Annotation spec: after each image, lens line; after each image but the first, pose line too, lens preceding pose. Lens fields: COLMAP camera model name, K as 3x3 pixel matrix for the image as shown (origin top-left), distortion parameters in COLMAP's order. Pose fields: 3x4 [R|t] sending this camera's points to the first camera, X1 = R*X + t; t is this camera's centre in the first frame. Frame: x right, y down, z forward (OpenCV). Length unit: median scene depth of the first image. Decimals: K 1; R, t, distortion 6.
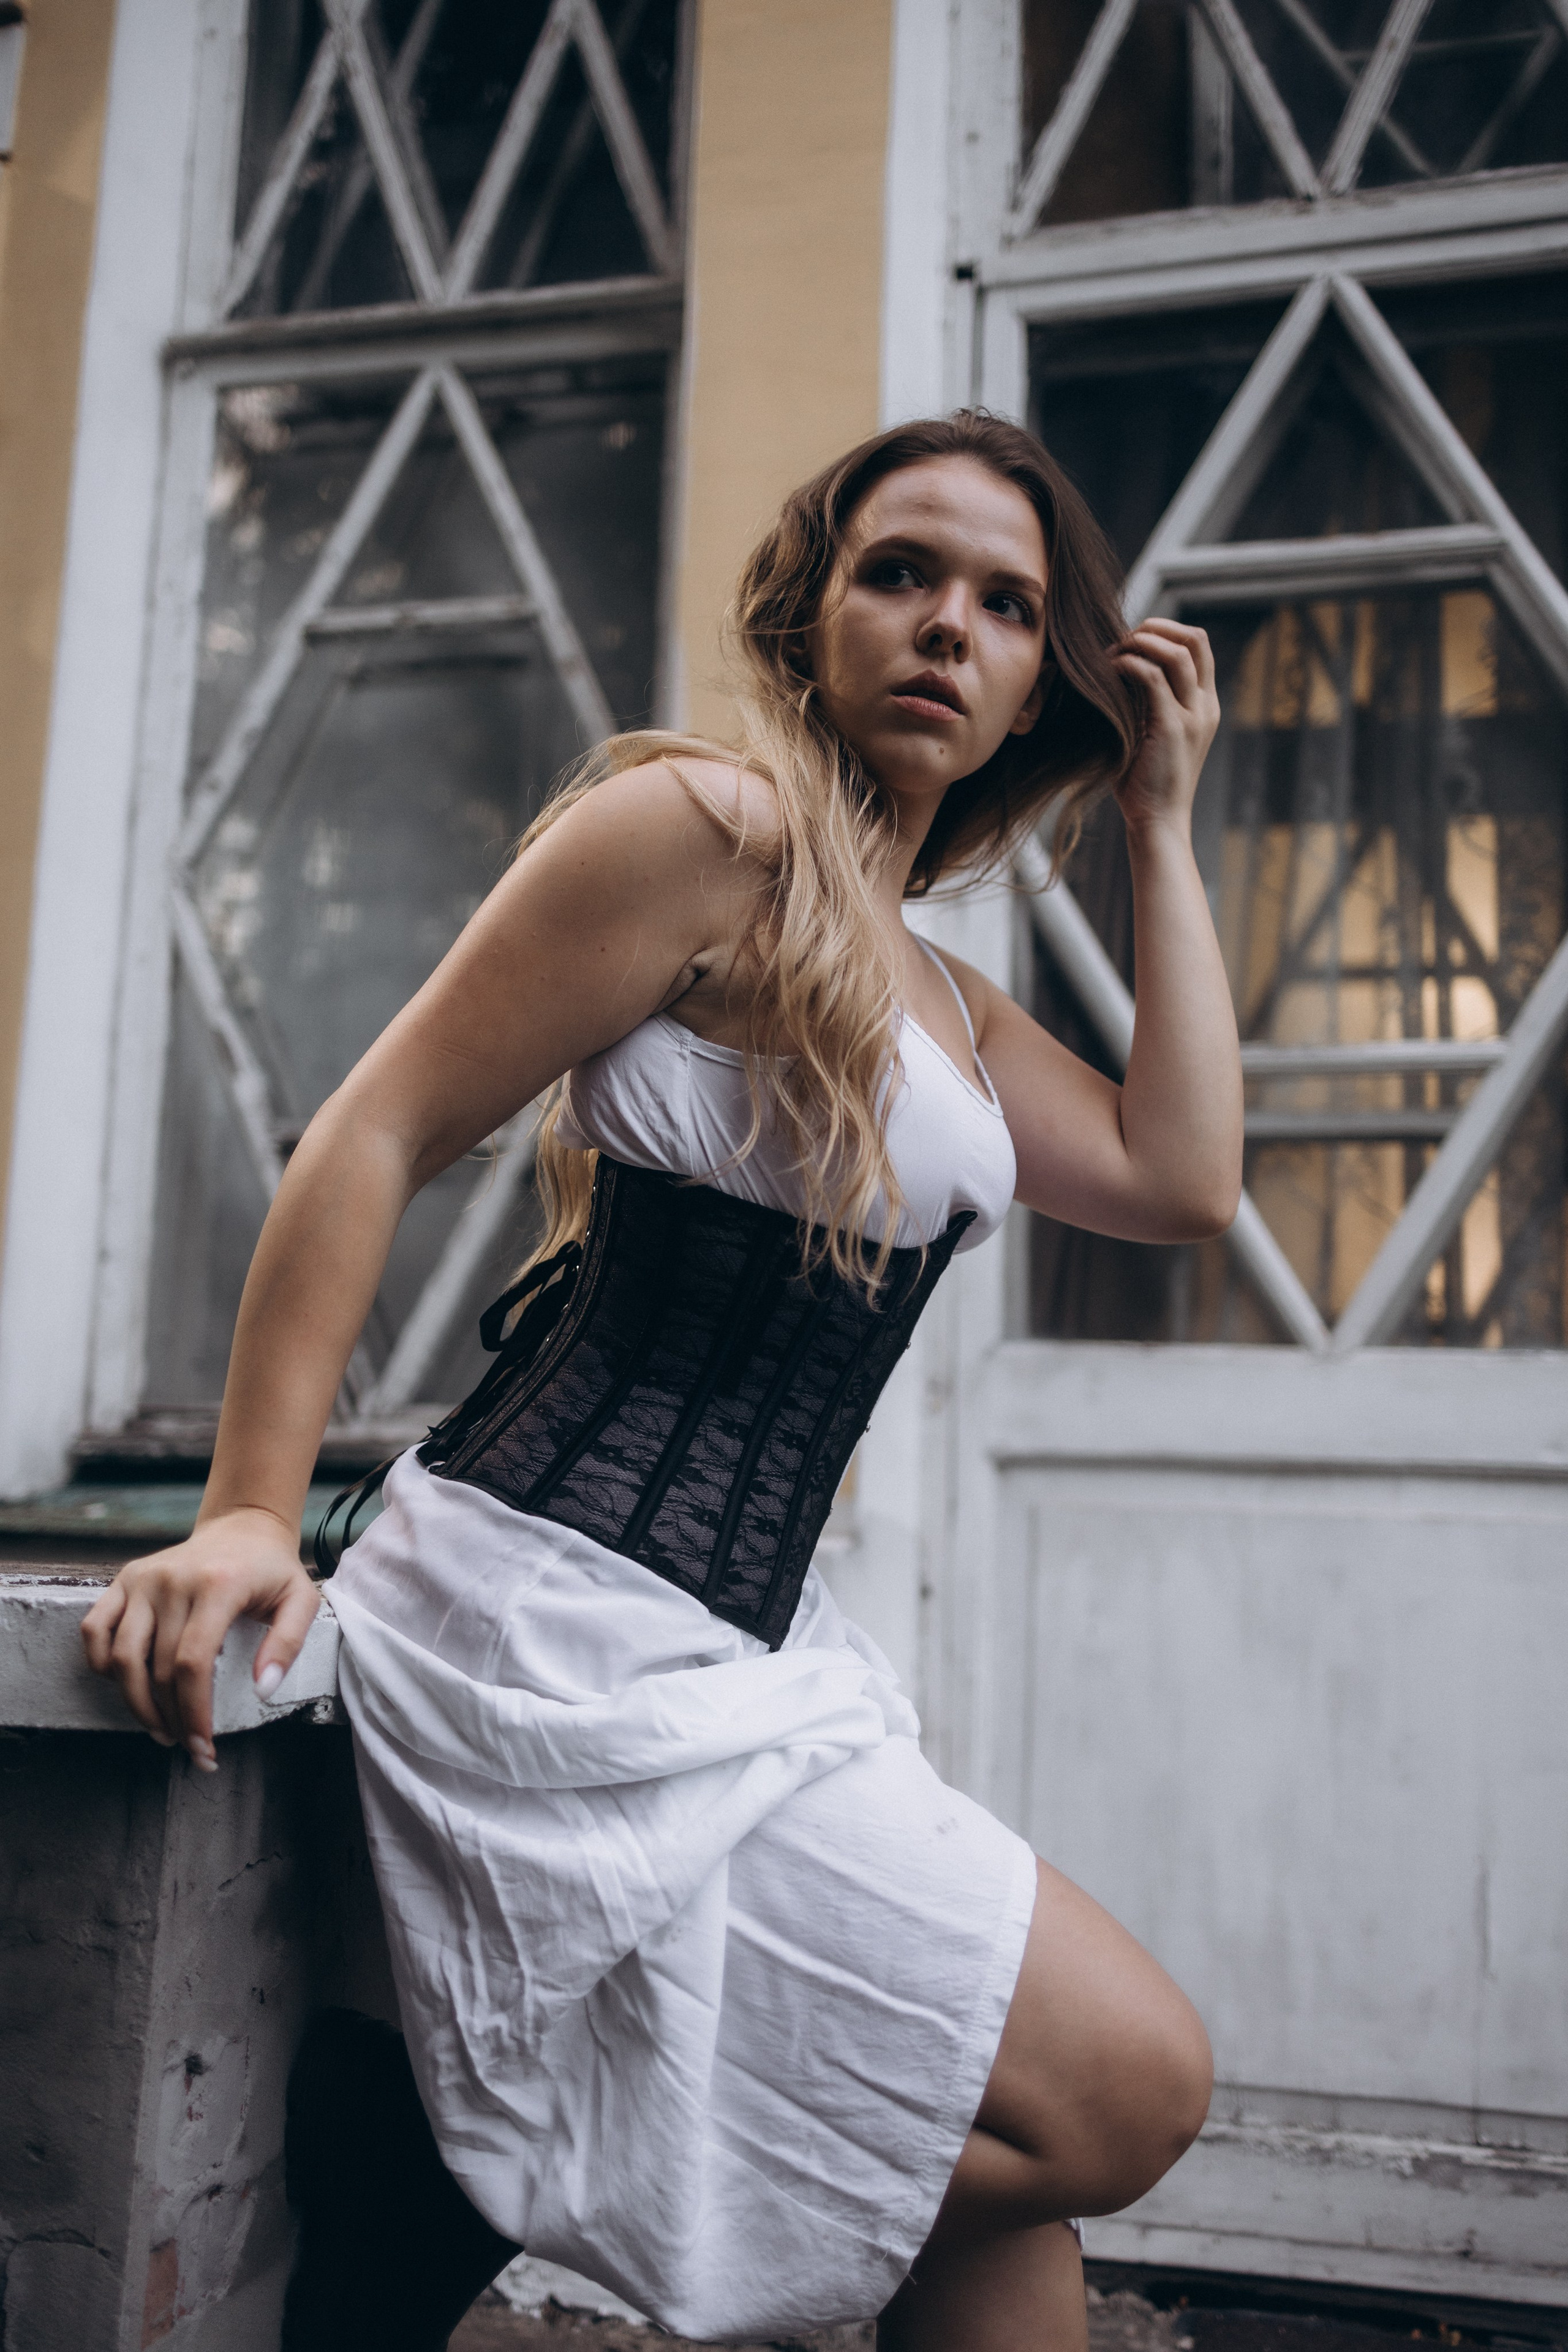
lens RADIAL K [[2322.9, 0, 784.0], [0, 2322.9, 1176.0], [0, 0, 1]] dist [-0.020140, 0.041356]
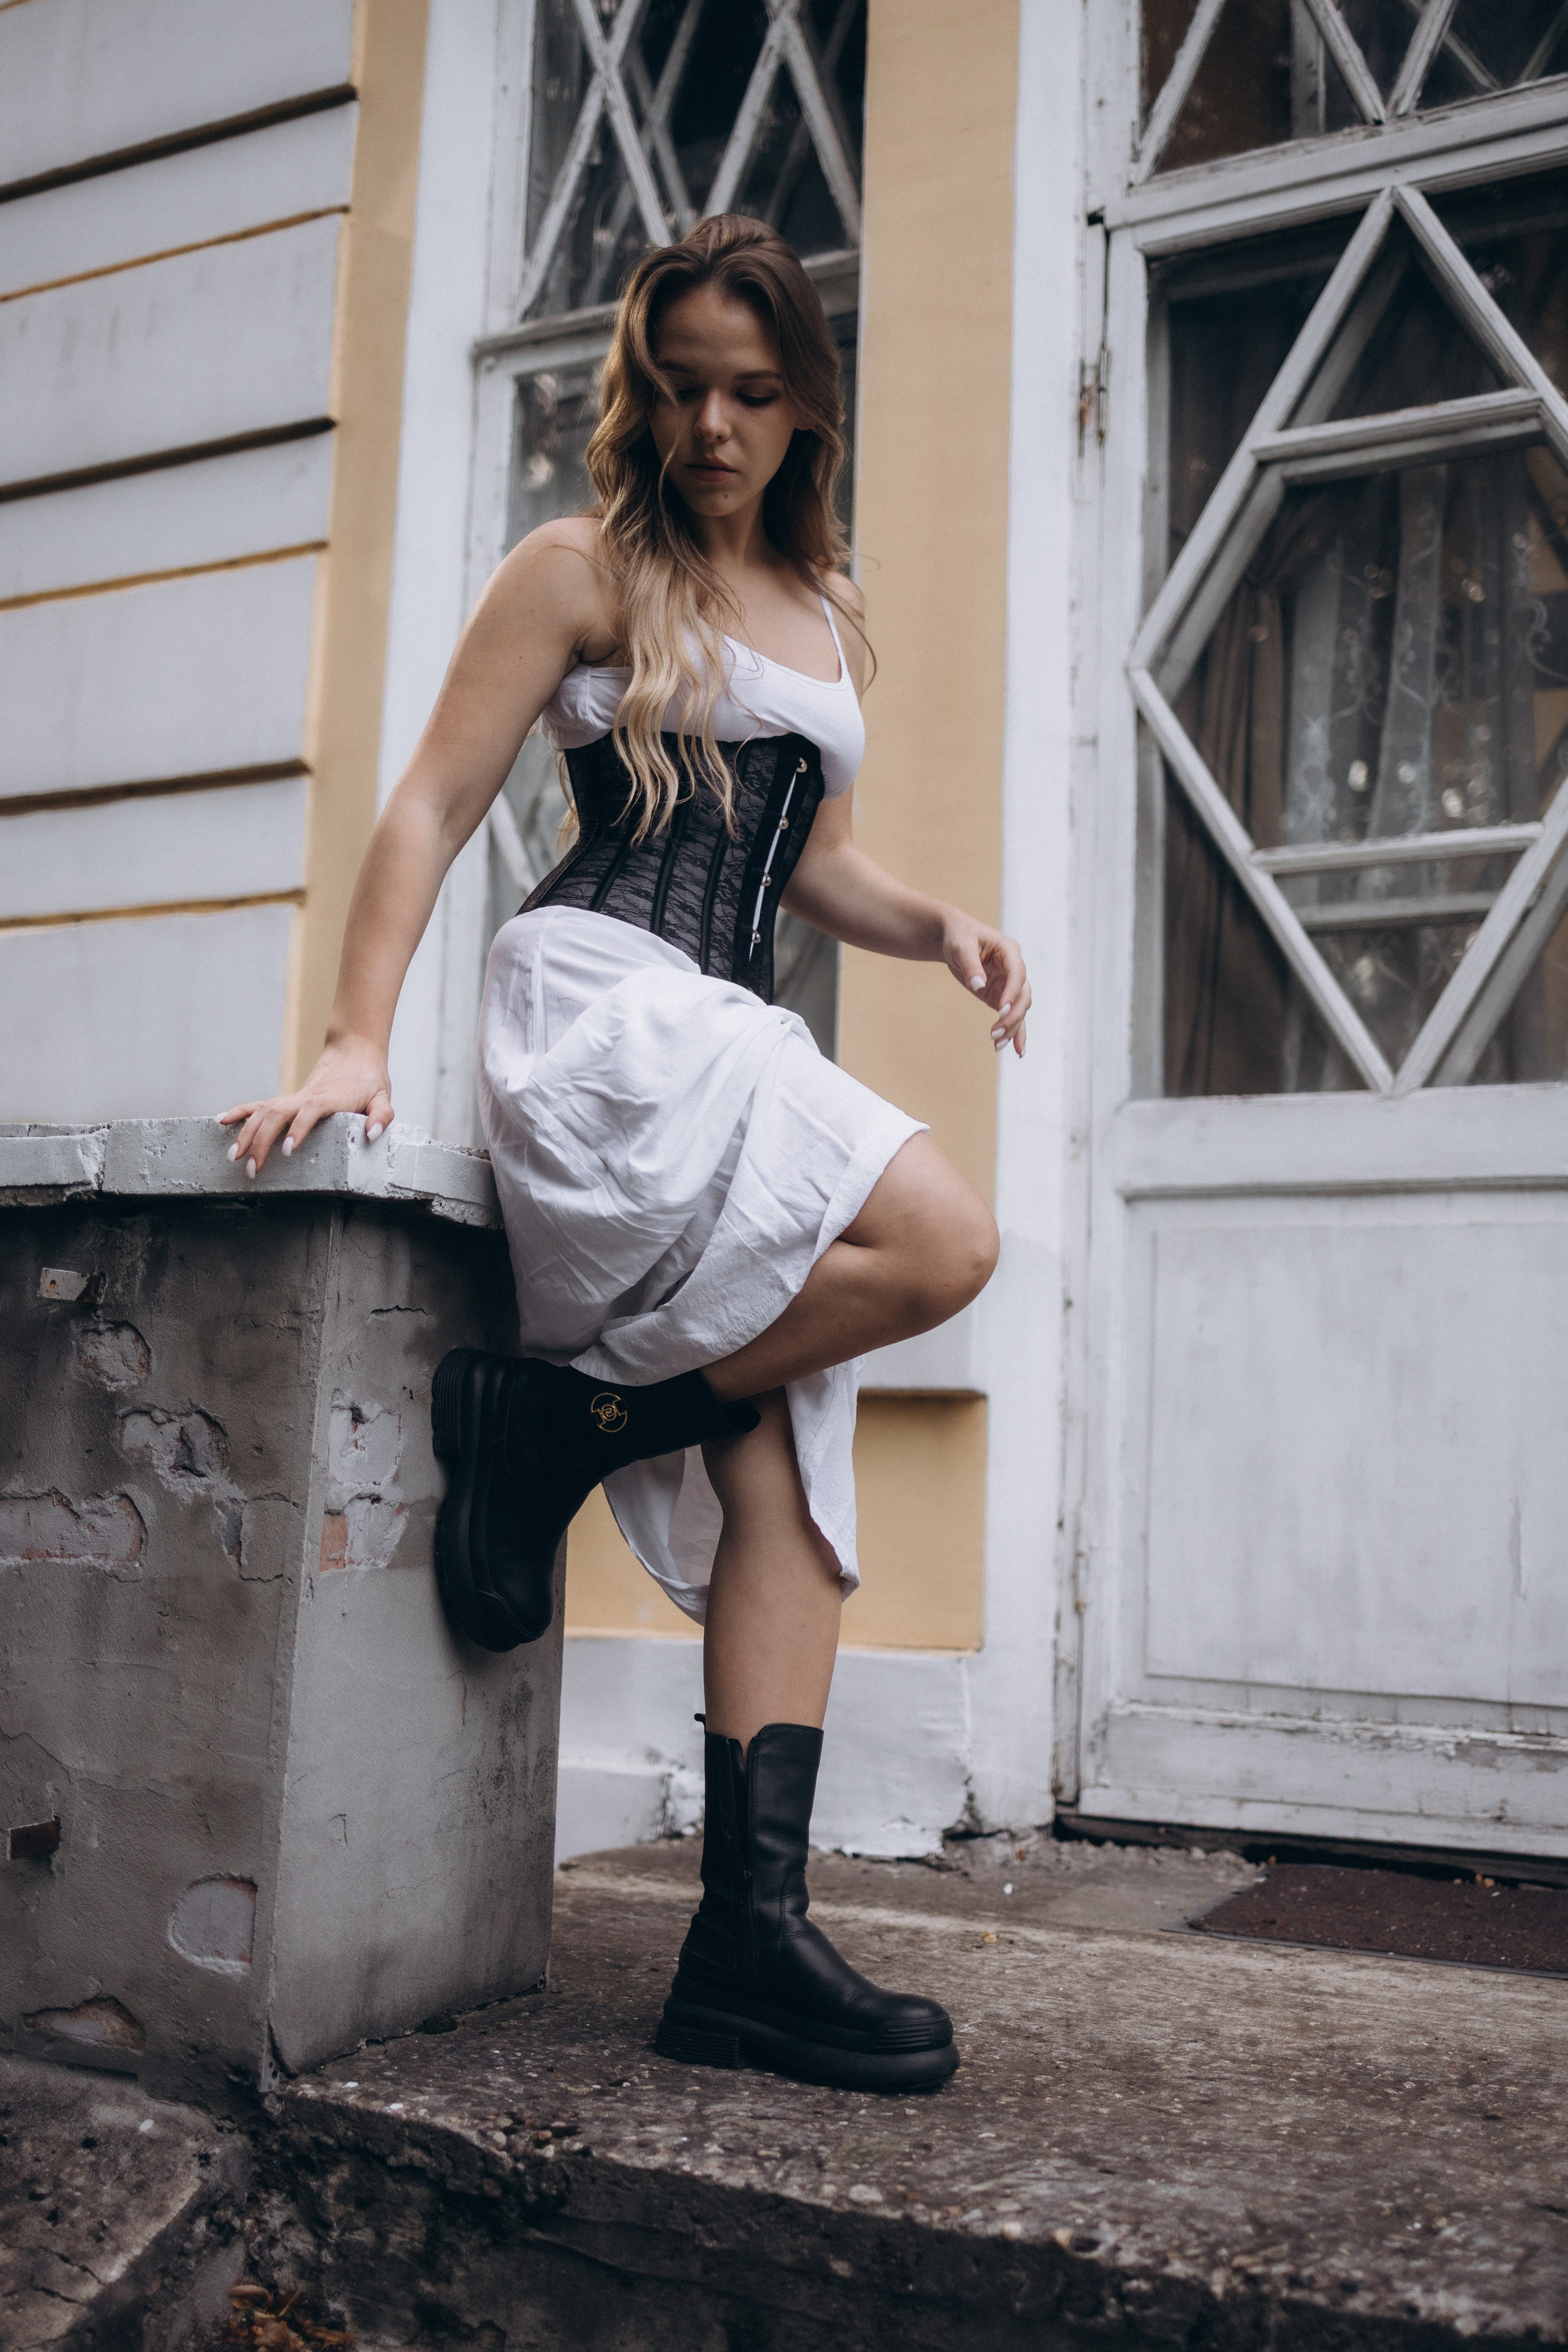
lens RADIAL K [[2300.4, 0, 784.0], [0, 2300.4, 1176.0], [0, 0, 1]] dist [0.007847, -0.011606]
pose [[0.978937, -0.026456, -0.202442, 0.168200], [0.029191, 0.999518, 0.010533, 0.098438], [0.202066, -0.016221, 0.979238, -0.230875]]
